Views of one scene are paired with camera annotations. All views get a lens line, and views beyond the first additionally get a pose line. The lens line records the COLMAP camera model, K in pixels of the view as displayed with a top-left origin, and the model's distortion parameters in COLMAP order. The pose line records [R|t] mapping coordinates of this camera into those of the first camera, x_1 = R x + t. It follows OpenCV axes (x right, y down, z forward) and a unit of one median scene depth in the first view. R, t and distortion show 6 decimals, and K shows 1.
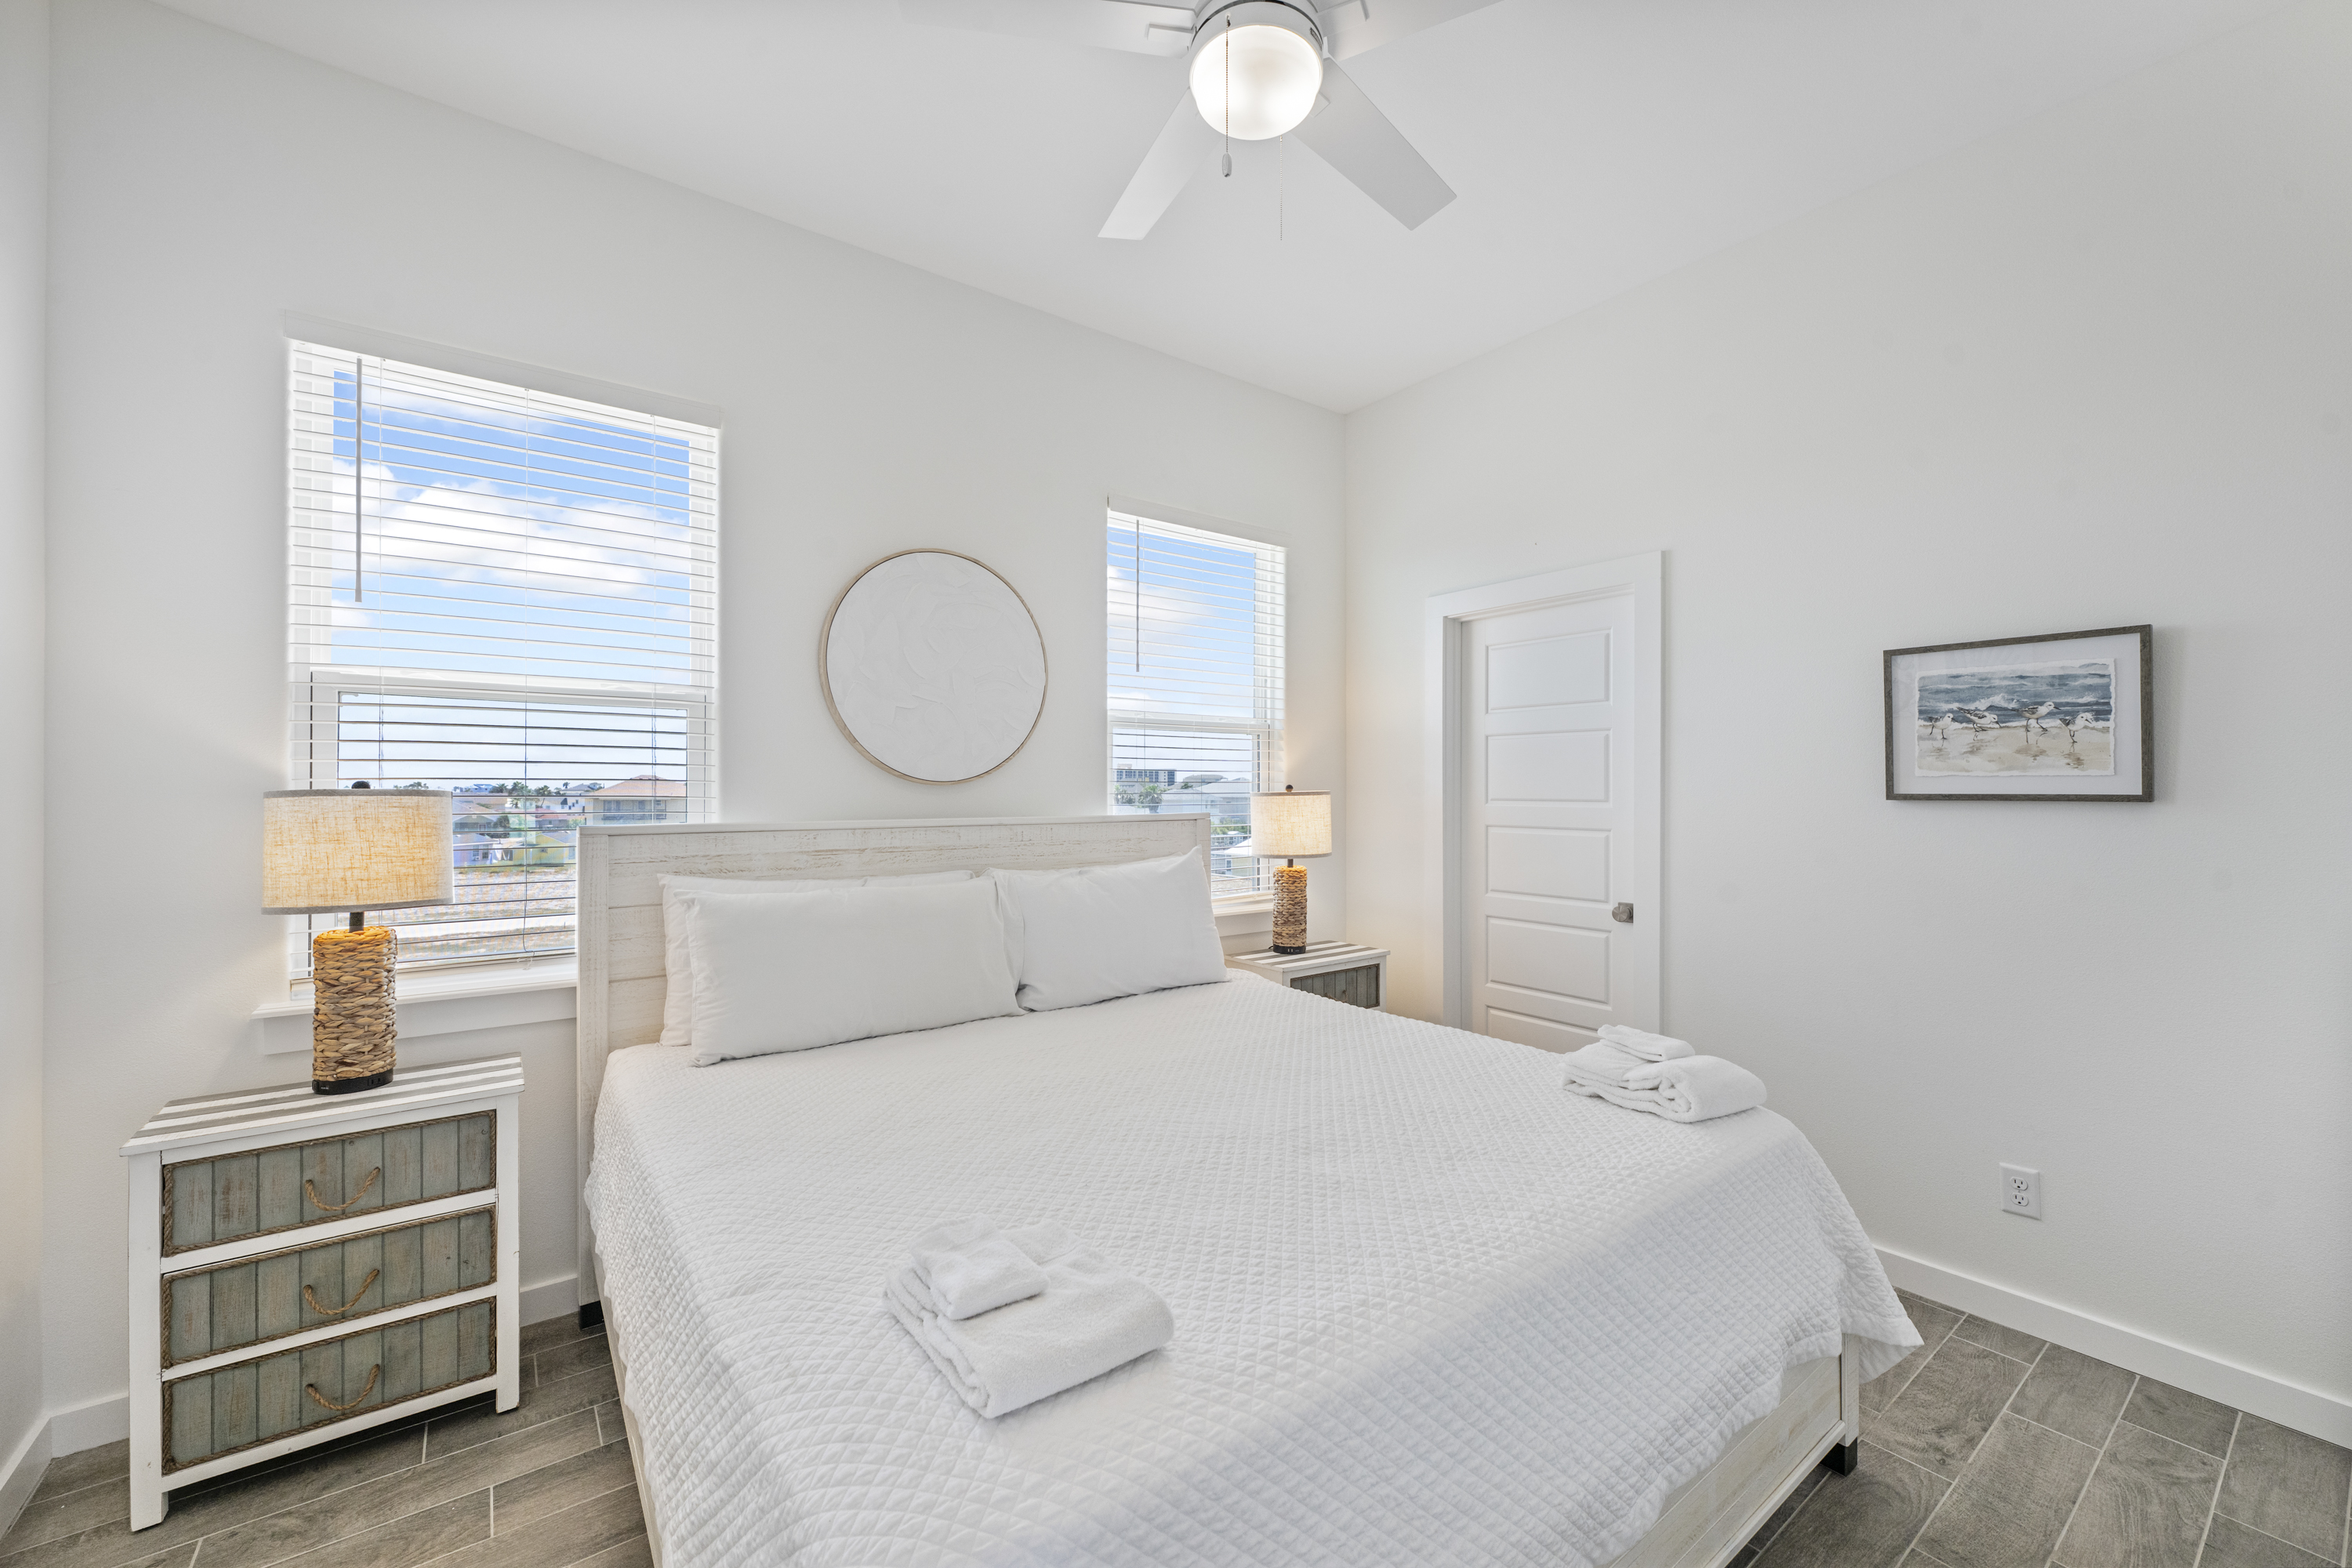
lens RADIAL K [[934.7, 0, 1194.0], [0, 934.7, 790.8], [0, 0, 1]] dist [0.004202, -0.000529]
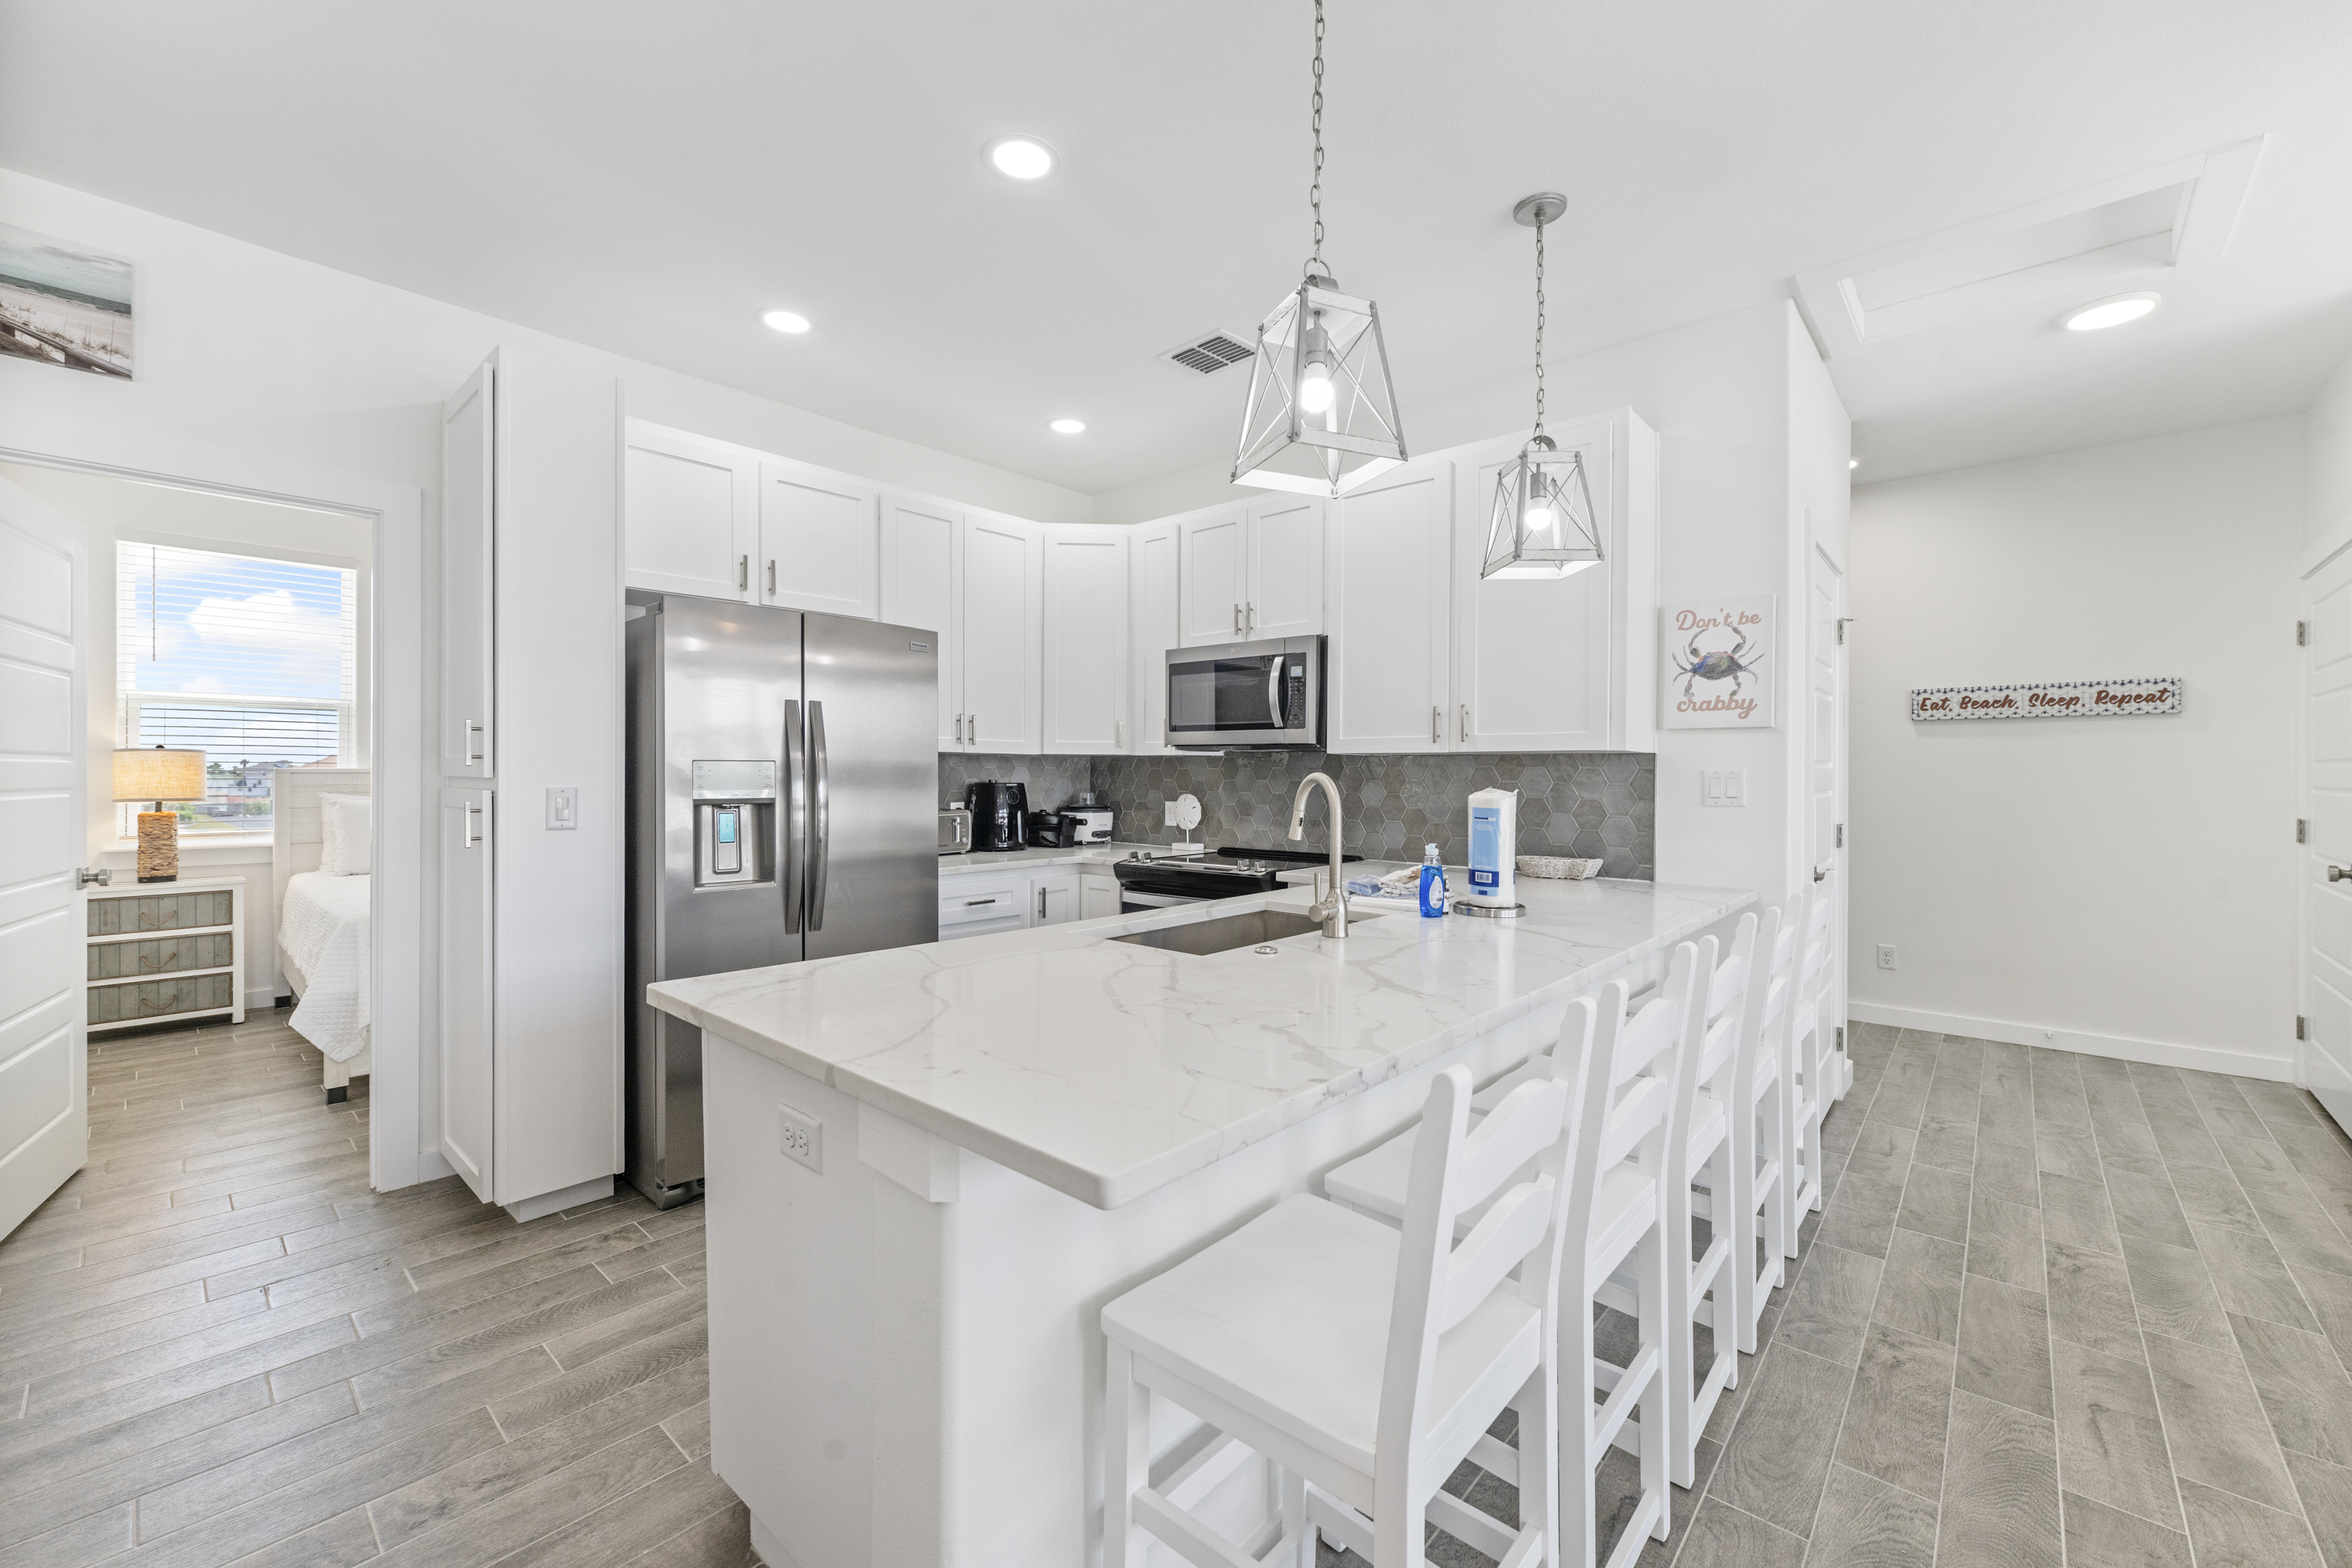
lens RADIAL K [[934.7, 0, 1177.8], [0, 934.7, 780.9], [0, 0, 1]] dist [0.004202, -0.000529]
pose [[0.981588, 0.004378, 0.190962, 1.078990], [-0.005794, 0.999960, 0.006859, 0.046372], [-0.190924, -0.007839, 0.981573, -1.683178]]
